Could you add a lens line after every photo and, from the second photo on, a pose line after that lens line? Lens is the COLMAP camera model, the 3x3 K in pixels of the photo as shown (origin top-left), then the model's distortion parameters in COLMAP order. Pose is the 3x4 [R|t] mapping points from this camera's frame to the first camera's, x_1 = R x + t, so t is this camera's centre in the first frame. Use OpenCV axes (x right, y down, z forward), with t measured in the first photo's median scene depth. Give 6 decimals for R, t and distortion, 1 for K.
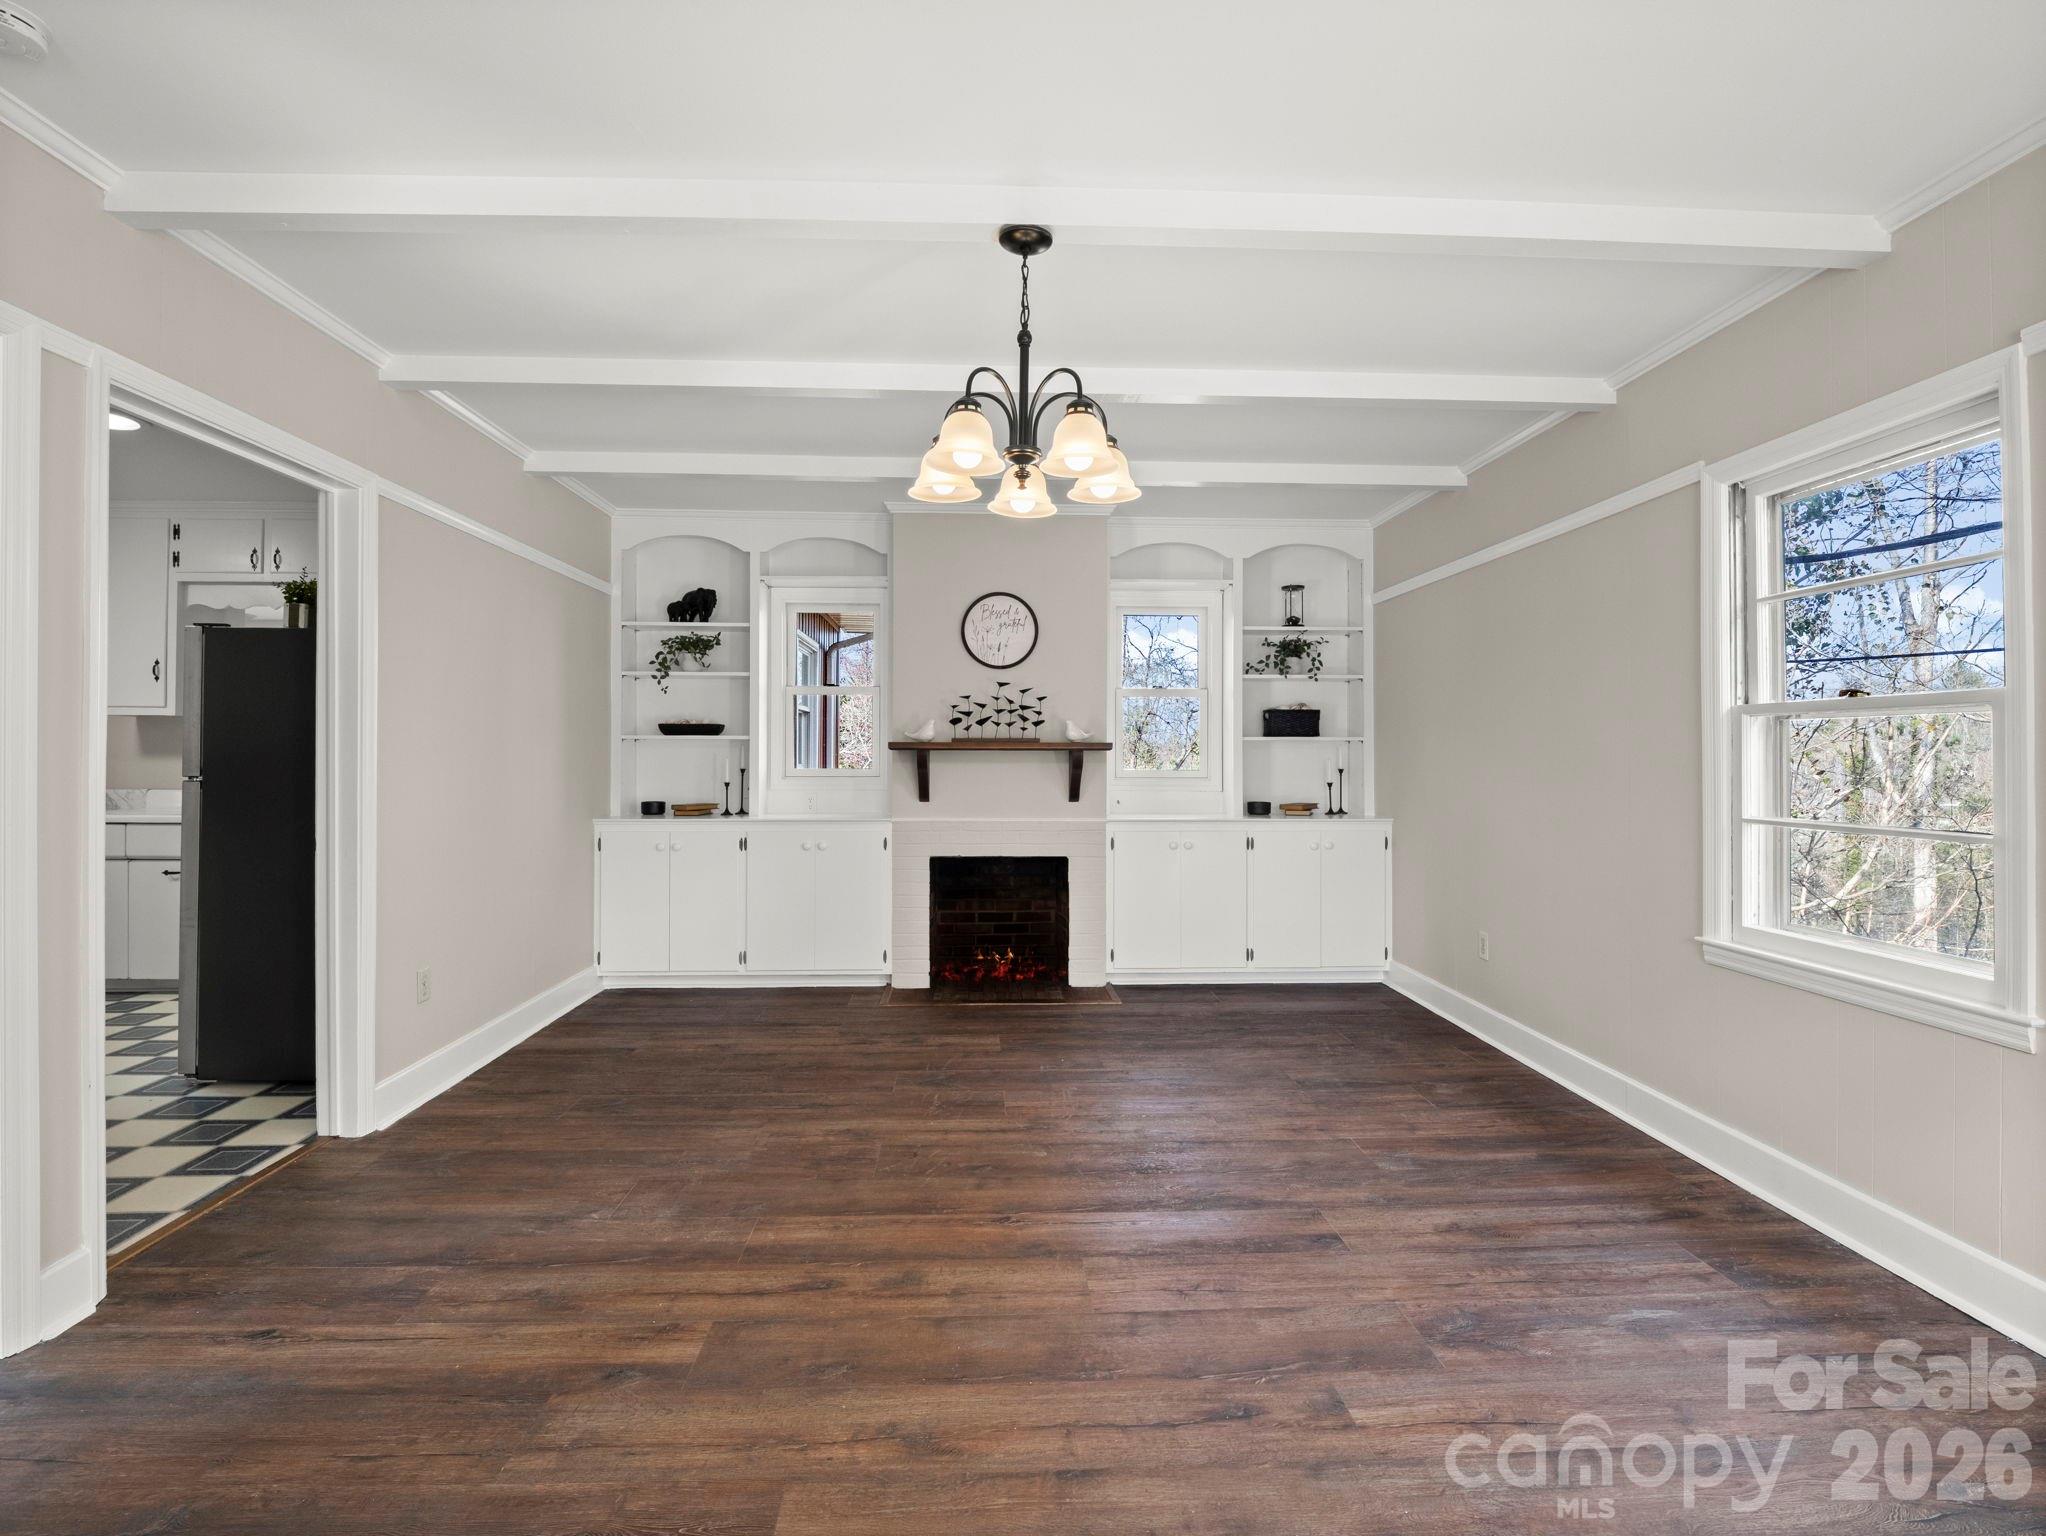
lens RADIAL K [[990.7, 0, 1027.0], [0, 990.7, 761.1], [0, 0, 1]] dist [0.000664, 0.000094]
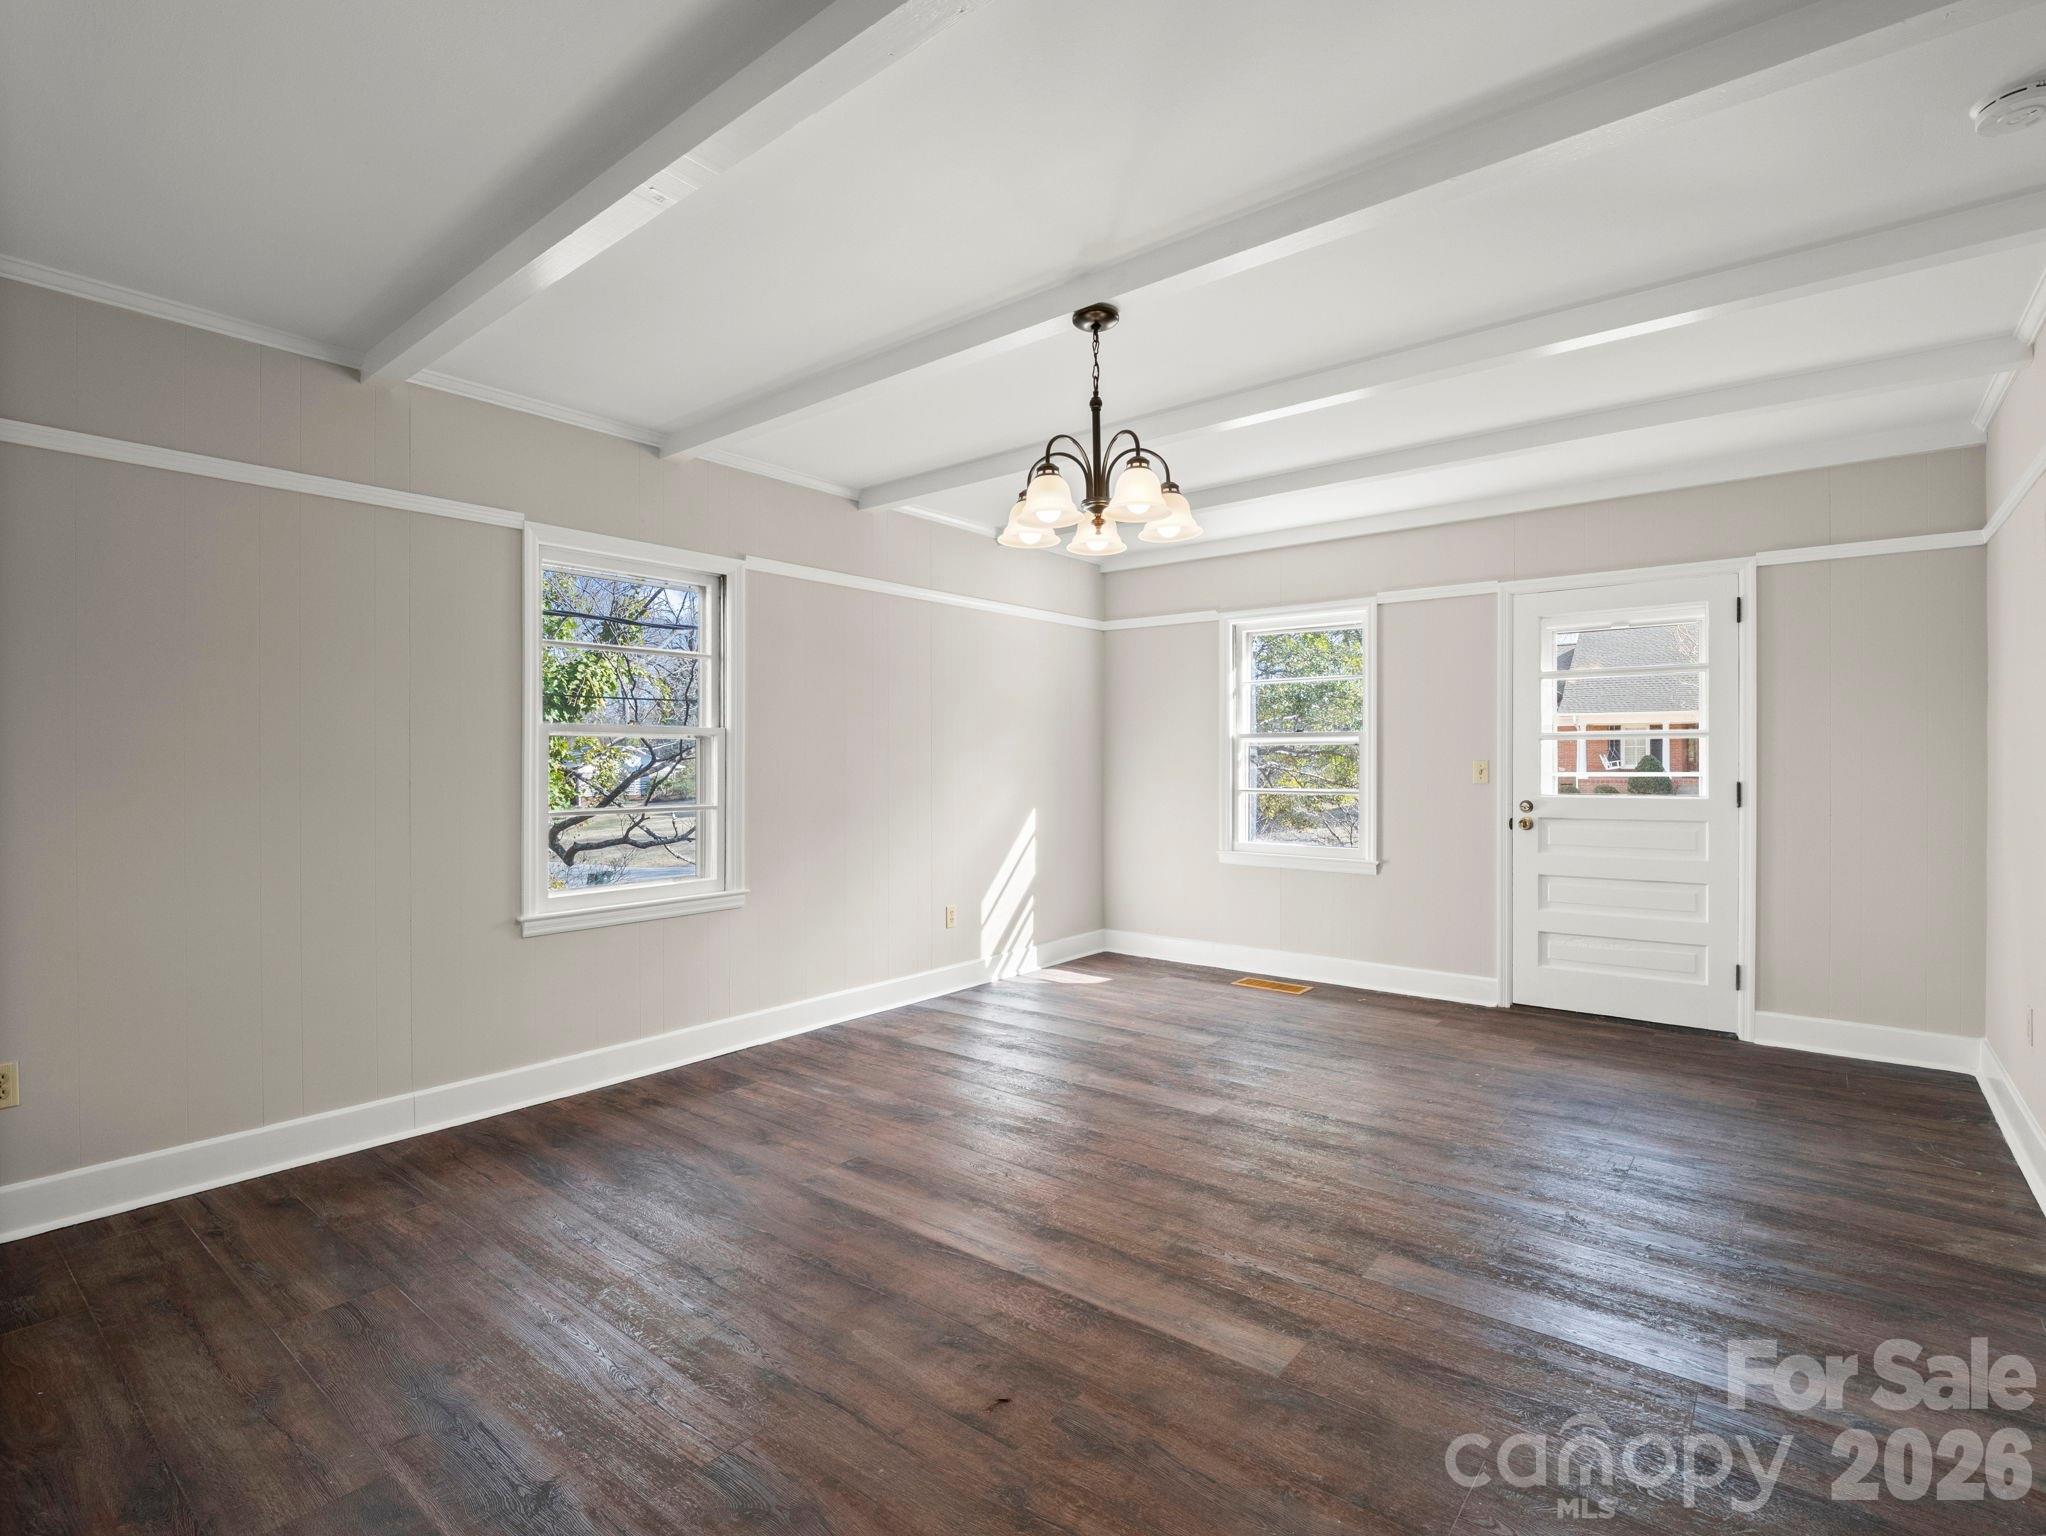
lens RADIAL K [[990.7, 0, 1027.0], [0, 990.7, 761.1], [0, 0, 1]] dist [0.000664, 0.000094]
pose [[-0.749011, -0.004039, 0.662545, -0.621569], [-0.002621, 0.999992, 0.003133, -0.015618], [-0.662553, 0.000610, -0.749015, 1.666199]]
